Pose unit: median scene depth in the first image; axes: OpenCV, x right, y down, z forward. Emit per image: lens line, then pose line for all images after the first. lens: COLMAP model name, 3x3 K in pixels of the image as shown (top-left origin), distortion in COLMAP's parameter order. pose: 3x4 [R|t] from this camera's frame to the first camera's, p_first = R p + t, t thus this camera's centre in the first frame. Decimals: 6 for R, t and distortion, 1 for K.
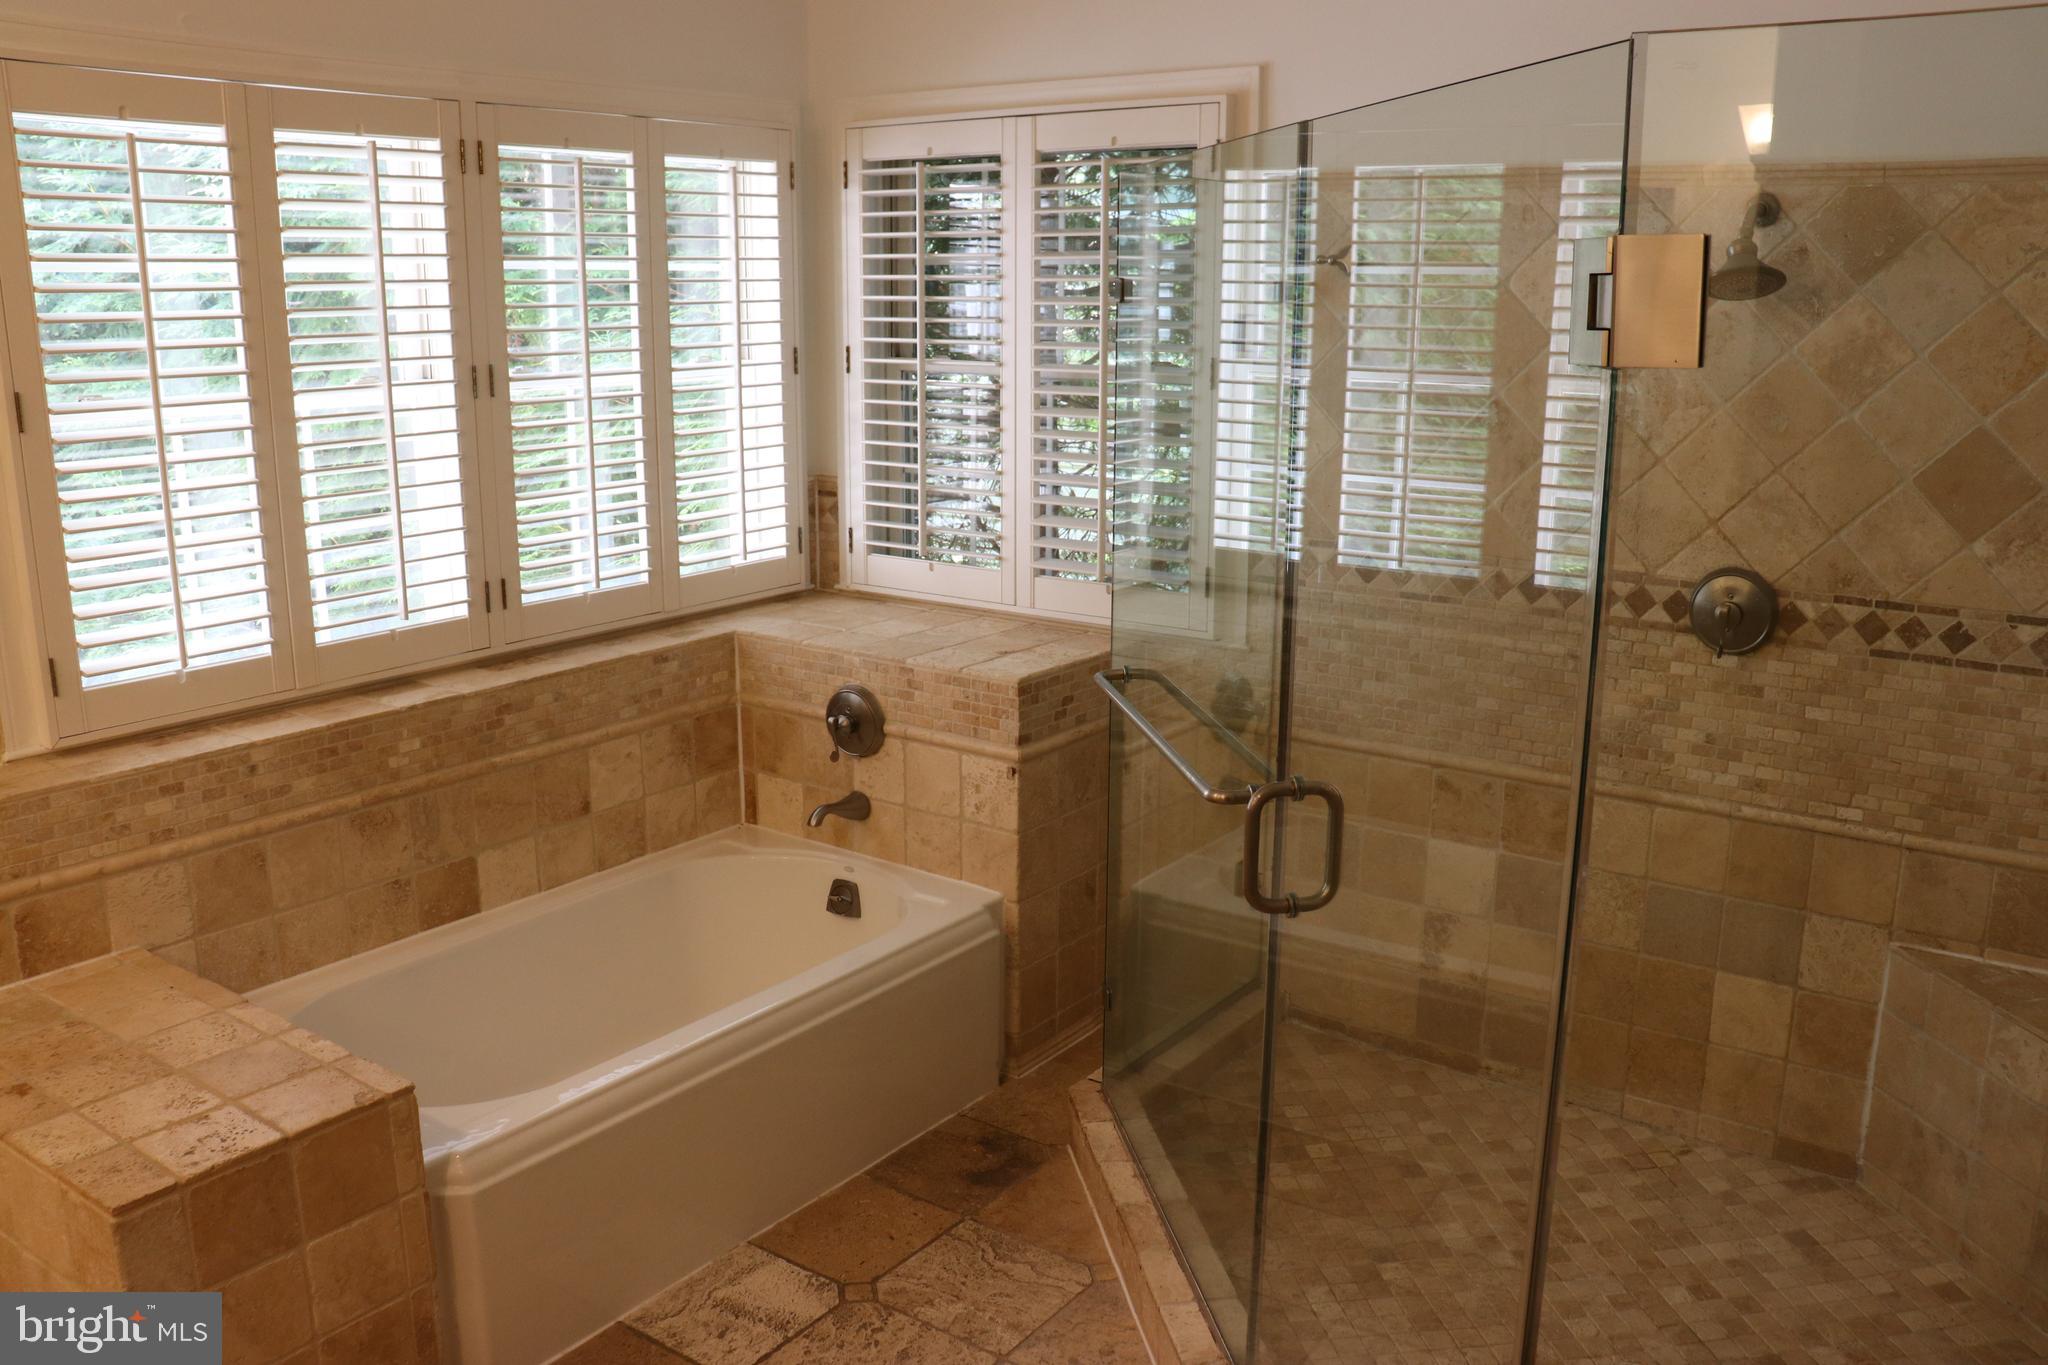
lens RADIAL K [[1691.0, 0, 1012.8], [0, 1691.0, 681.6], [0, 0, 1]] dist [-0.156276, 0.122992]
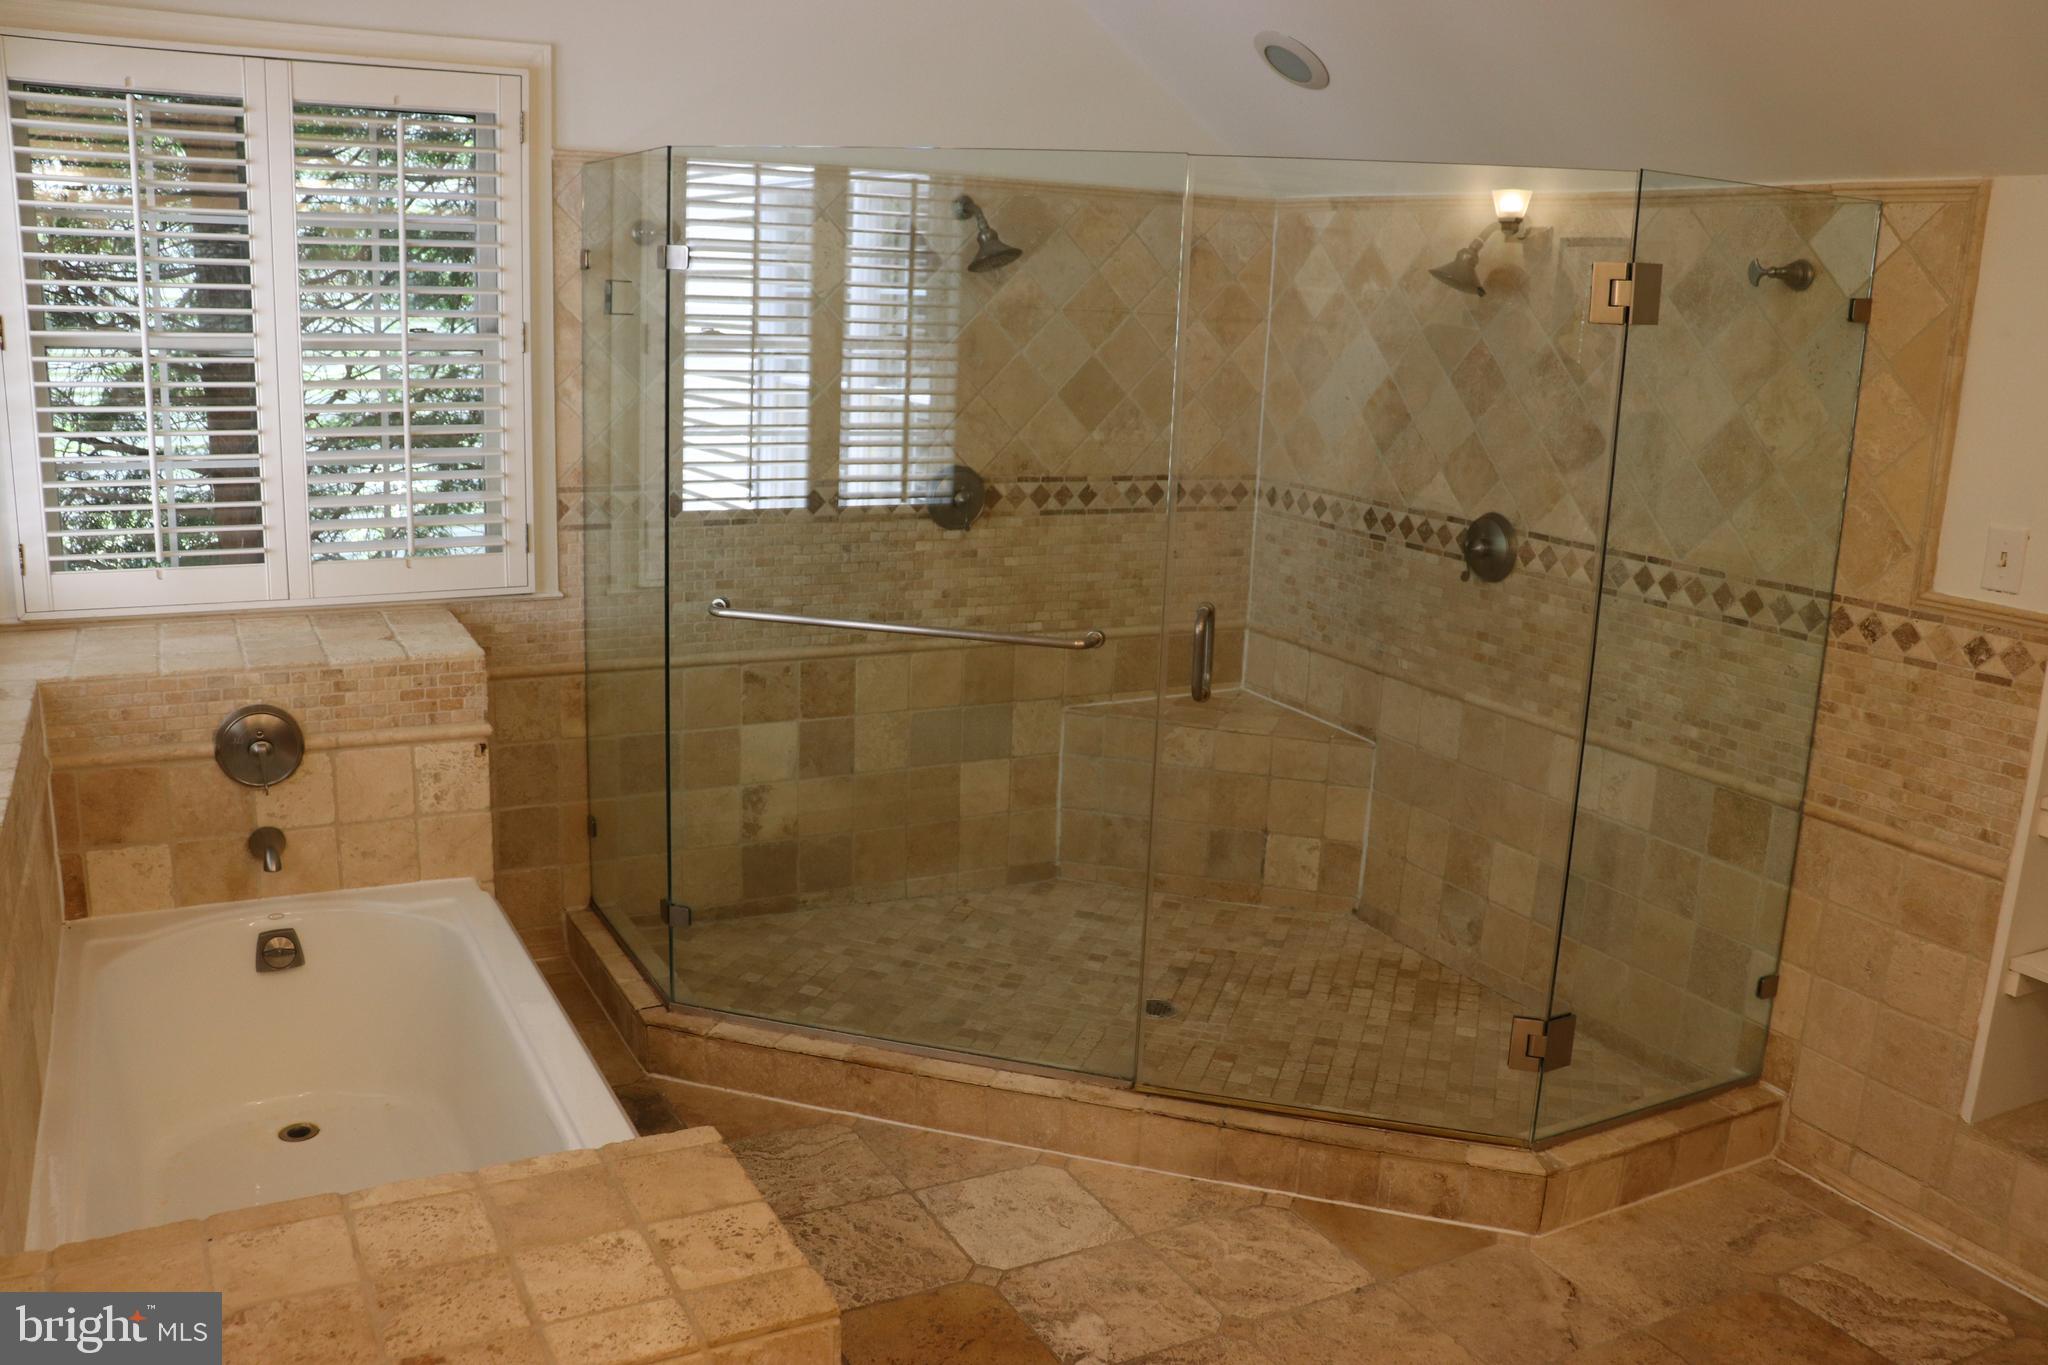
lens RADIAL K [[1691.0, 0, 1026.1], [0, 1691.0, 680.3], [0, 0, 1]] dist [-0.156276, 0.122992]
pose [[0.434370, -0.186542, 0.881206, -0.792365], [0.169548, 0.977765, 0.123408, -0.056682], [-0.884633, 0.095803, 0.456339, 0.315396]]
